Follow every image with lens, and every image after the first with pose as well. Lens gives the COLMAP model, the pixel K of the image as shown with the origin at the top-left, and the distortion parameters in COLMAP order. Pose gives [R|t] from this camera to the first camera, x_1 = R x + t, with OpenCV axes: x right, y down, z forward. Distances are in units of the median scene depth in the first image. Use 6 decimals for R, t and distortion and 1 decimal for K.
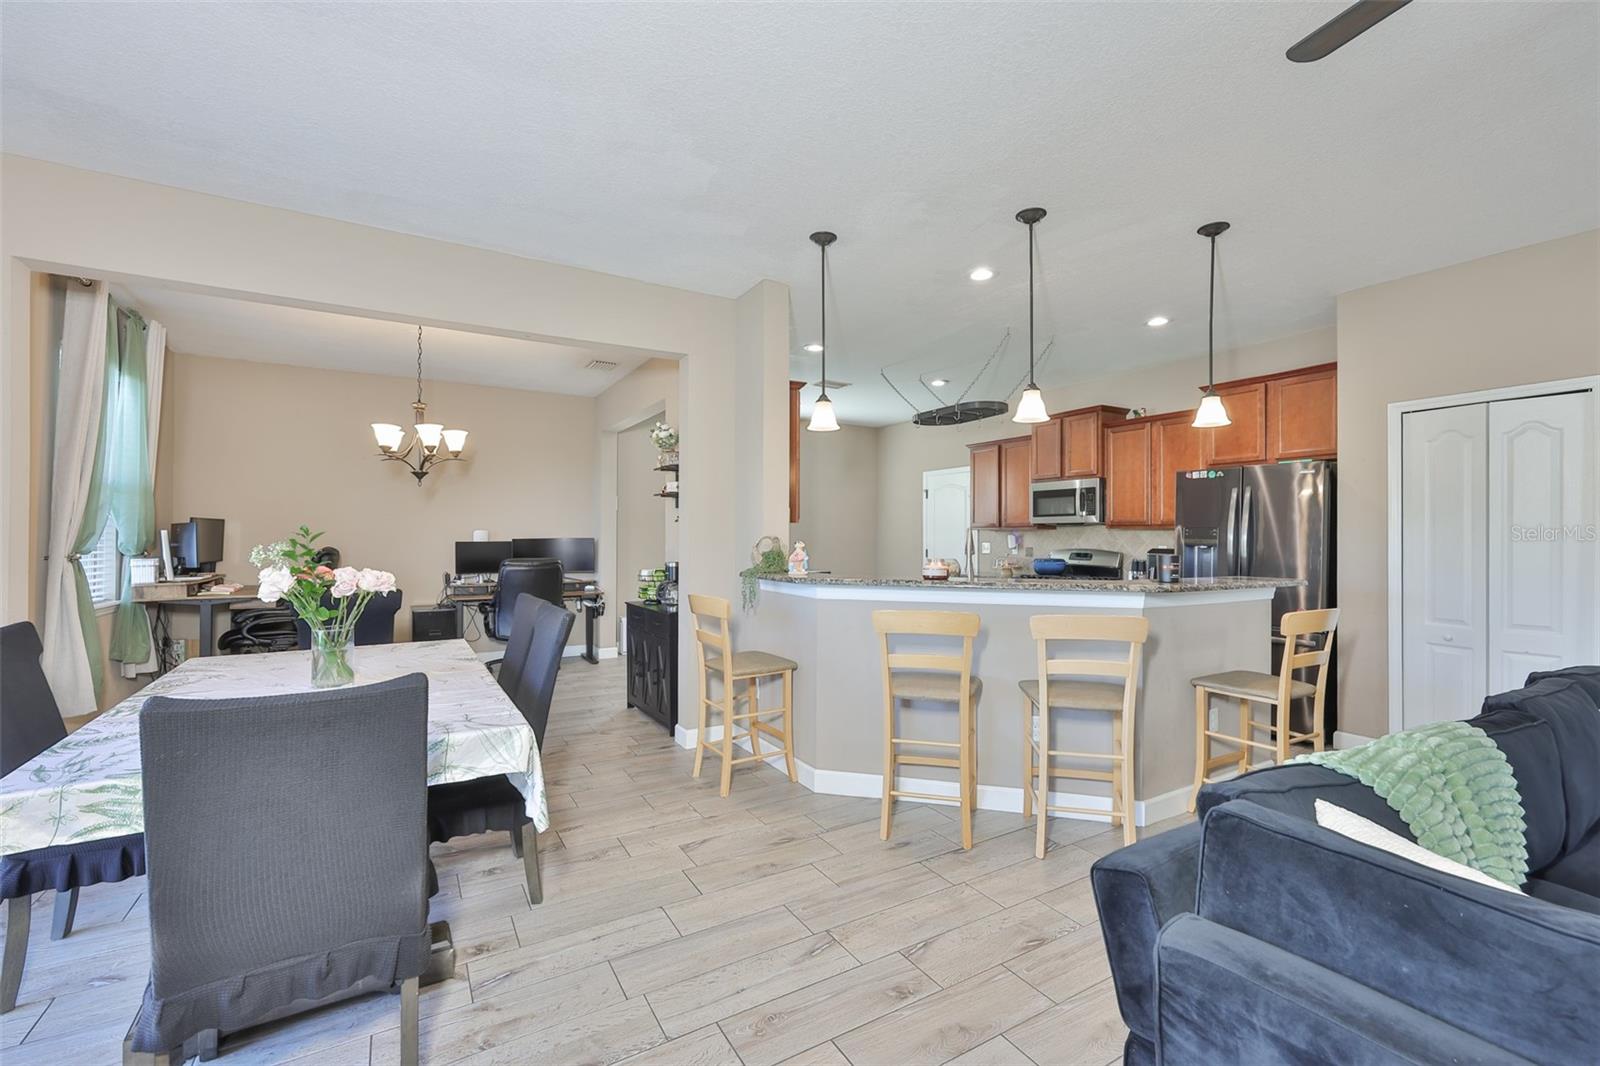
lens RADIAL K [[680.9, 0, 803.5], [0, 680.9, 533.1], [0, 0, 1]] dist [-0.003259, 0.001218]
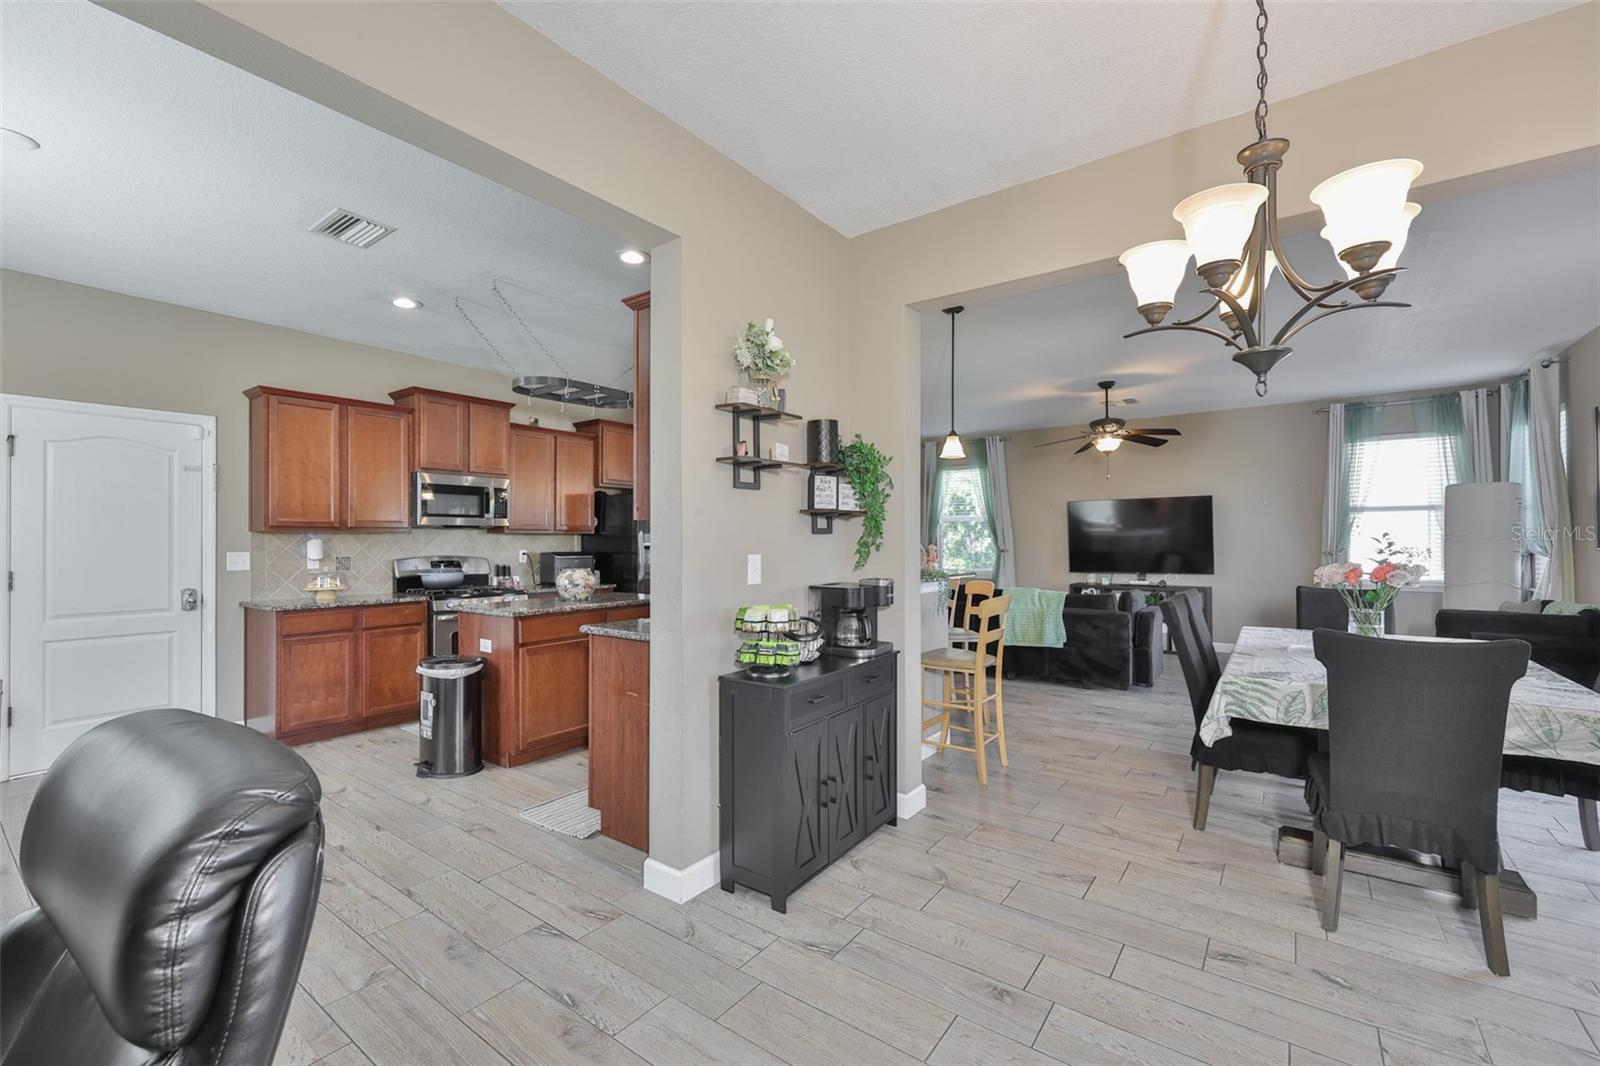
lens RADIAL K [[680.9, 0, 789.3], [0, 680.9, 533.9], [0, 0, 1]] dist [-0.003259, 0.001218]
pose [[-0.386204, 0.005155, 0.922399, -0.799011], [-0.004856, 0.999959, -0.007622, 0.002352], [-0.922401, -0.007423, -0.386163, 1.369457]]
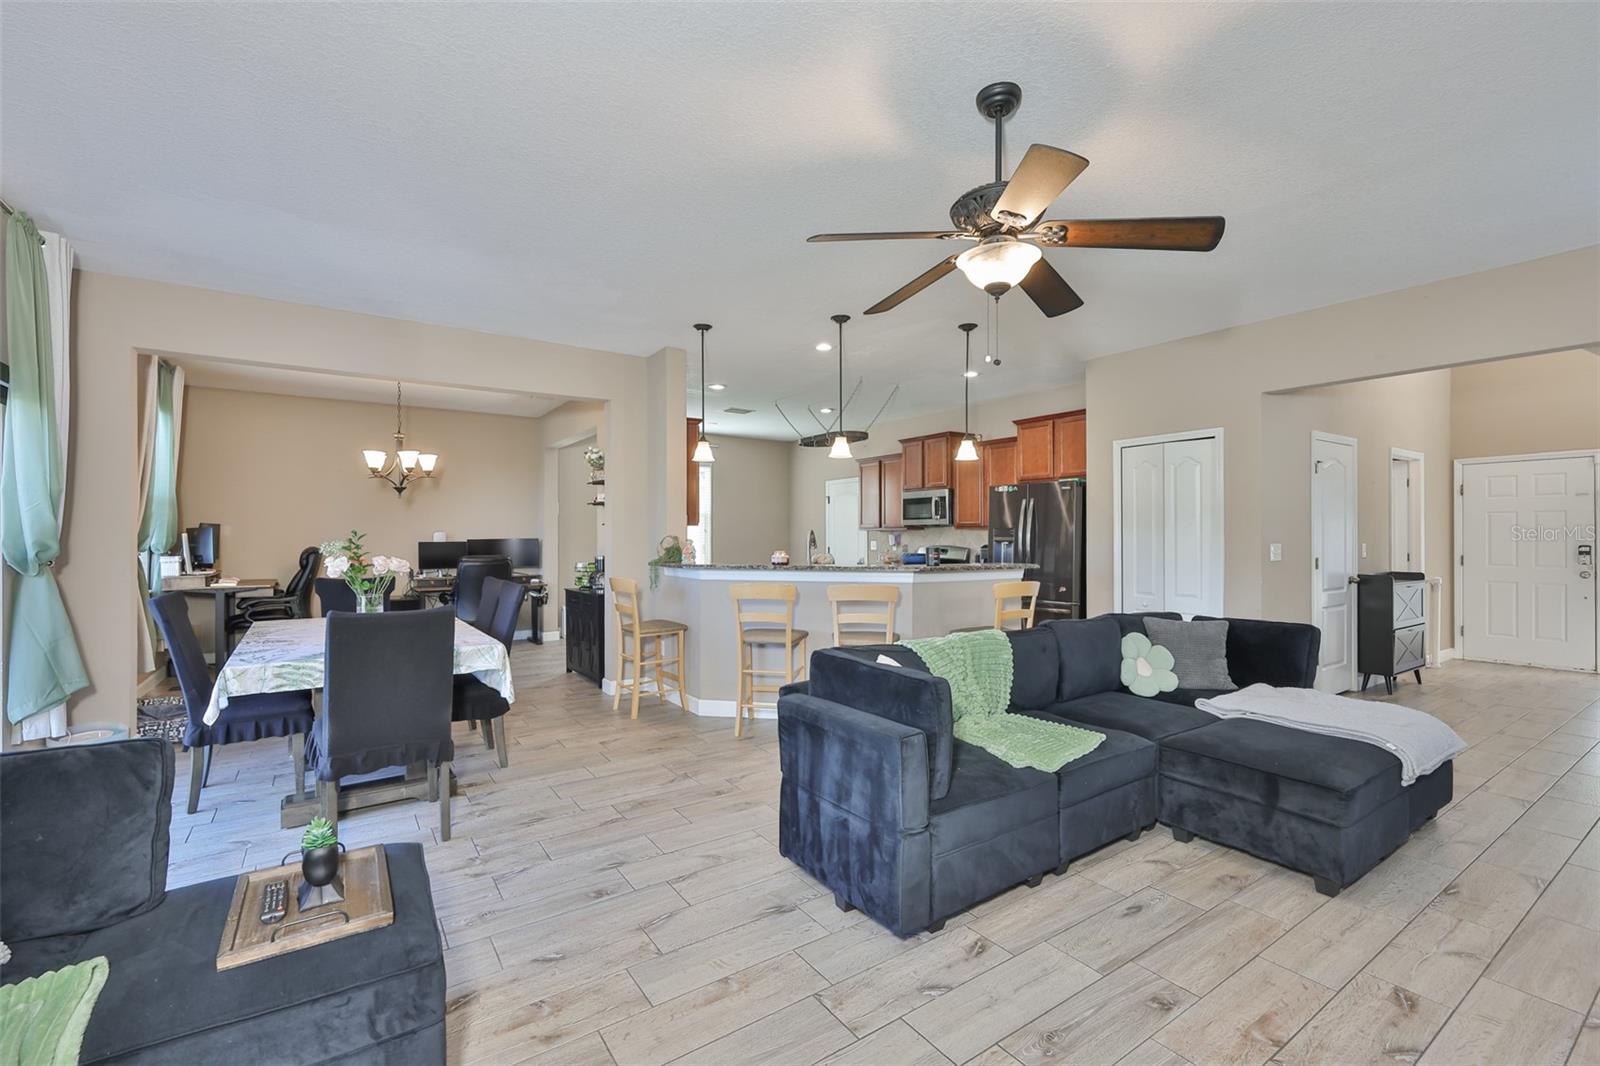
lens RADIAL K [[680.9, 0, 801.5], [0, 680.9, 536.9], [0, 0, 1]] dist [-0.003259, 0.001218]
pose [[0.997406, -0.004634, 0.071830, 0.101180], [0.004286, 0.999978, 0.004992, 0.000610], [-0.071852, -0.004671, 0.997404, -0.338913]]
